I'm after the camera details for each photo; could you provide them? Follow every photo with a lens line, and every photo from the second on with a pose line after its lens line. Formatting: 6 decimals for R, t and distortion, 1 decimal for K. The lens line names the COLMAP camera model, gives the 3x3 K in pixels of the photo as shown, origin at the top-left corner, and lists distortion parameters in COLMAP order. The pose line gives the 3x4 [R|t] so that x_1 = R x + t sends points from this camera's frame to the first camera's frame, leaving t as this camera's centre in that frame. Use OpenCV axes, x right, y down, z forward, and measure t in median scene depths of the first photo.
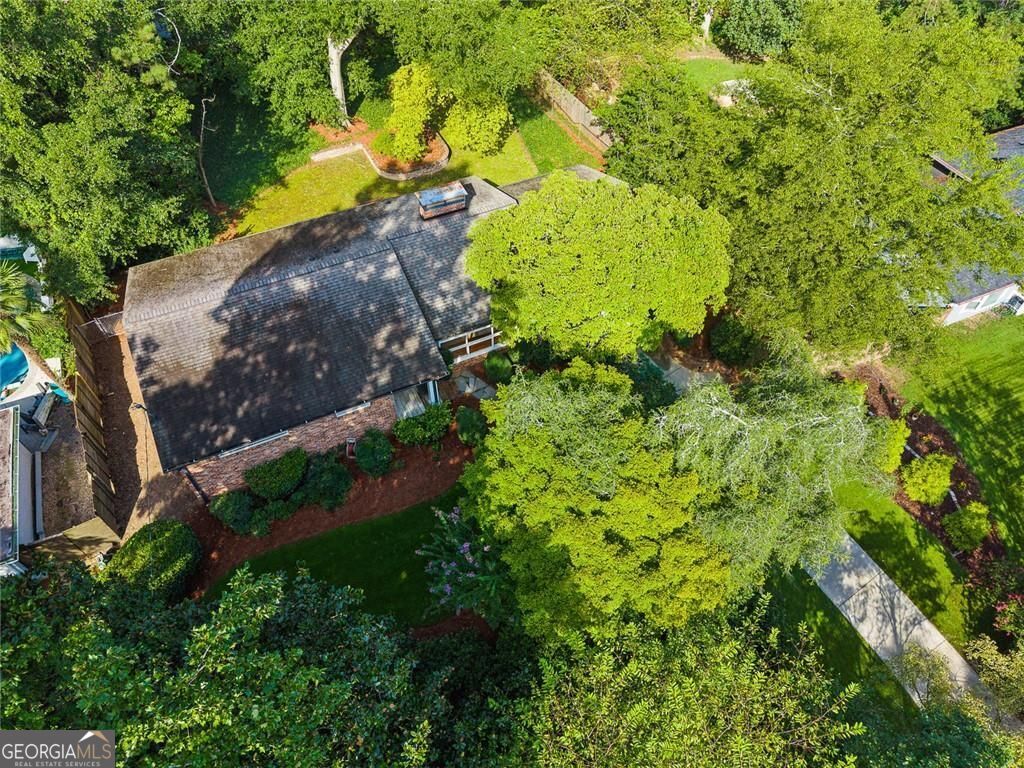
lens RADIAL K [[716.8, 0, 512.0], [0, 716.8, 384.0], [0, 0, 1]] dist [-0.009264, 0.000629]
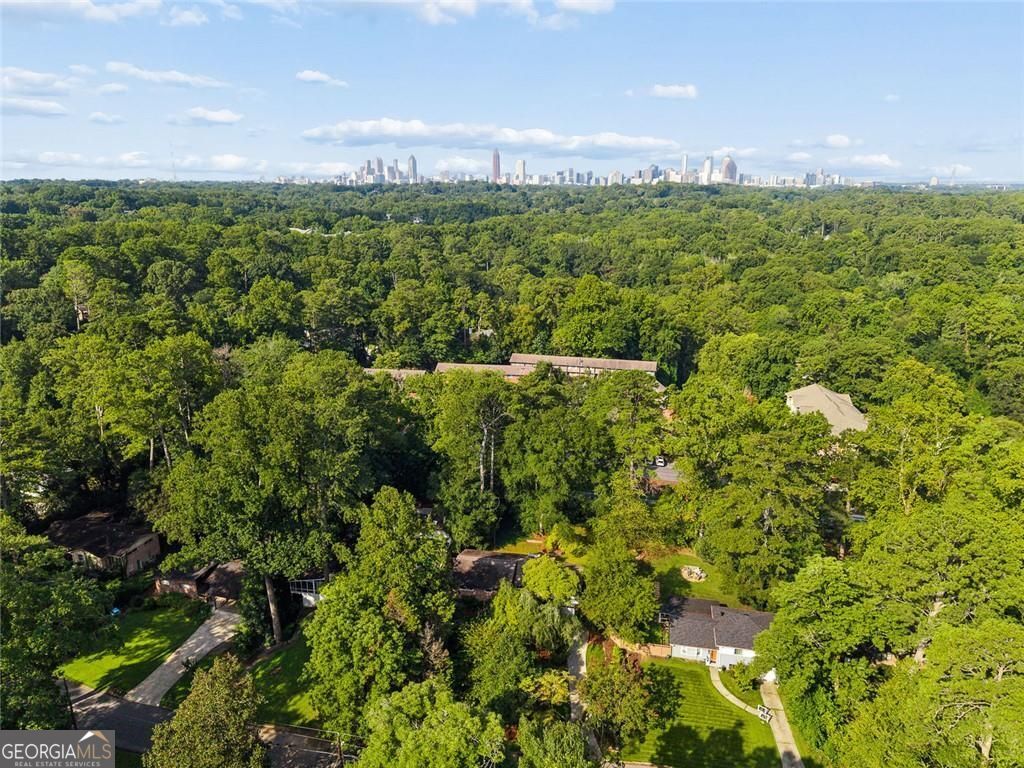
lens RADIAL K [[716.8, 0, 512.0], [0, 716.8, 384.0], [0, 0, 1]] dist [-0.009264, 0.000629]
pose [[0.814544, 0.181674, -0.550920, 2.019286], [-0.443058, 0.807861, -0.388664, 0.629862], [0.374456, 0.560673, 0.738531, -2.816062]]
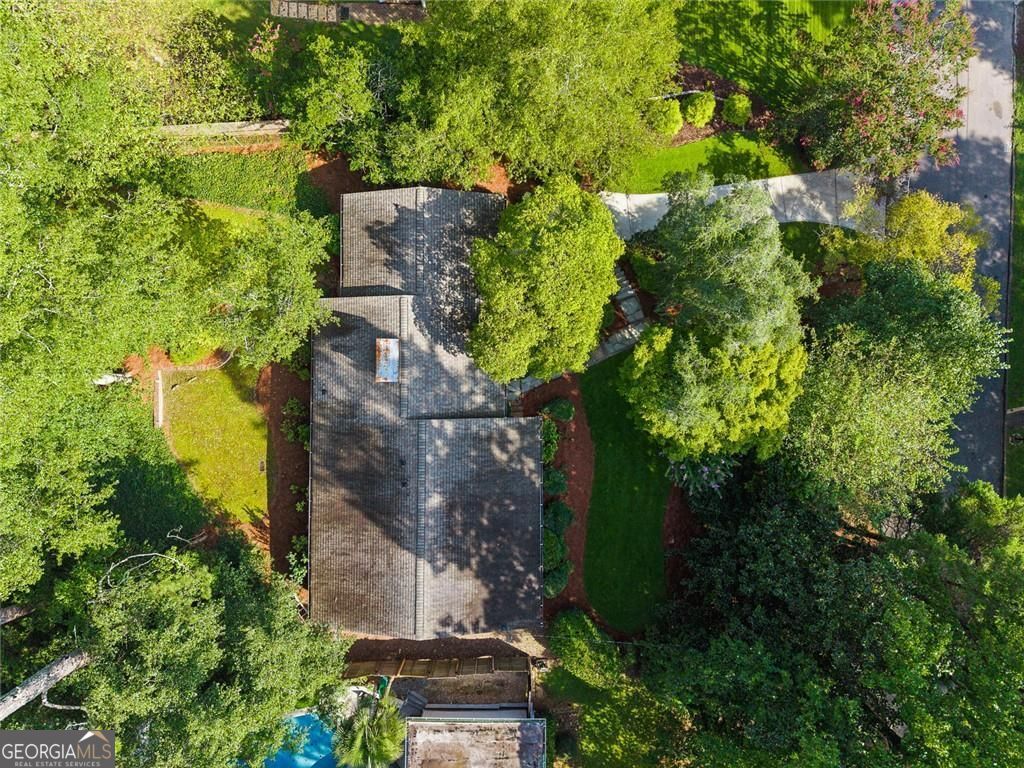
lens RADIAL K [[725.0, 0, 512.0], [0, 725.0, 384.0], [0, 0, 1]] dist [0.002981, -0.001080]
pose [[0.417789, -0.908276, 0.022079, -0.084769], [0.684960, 0.330848, 0.649130, -0.918107], [-0.596894, -0.256076, 0.760357, 0.028834]]
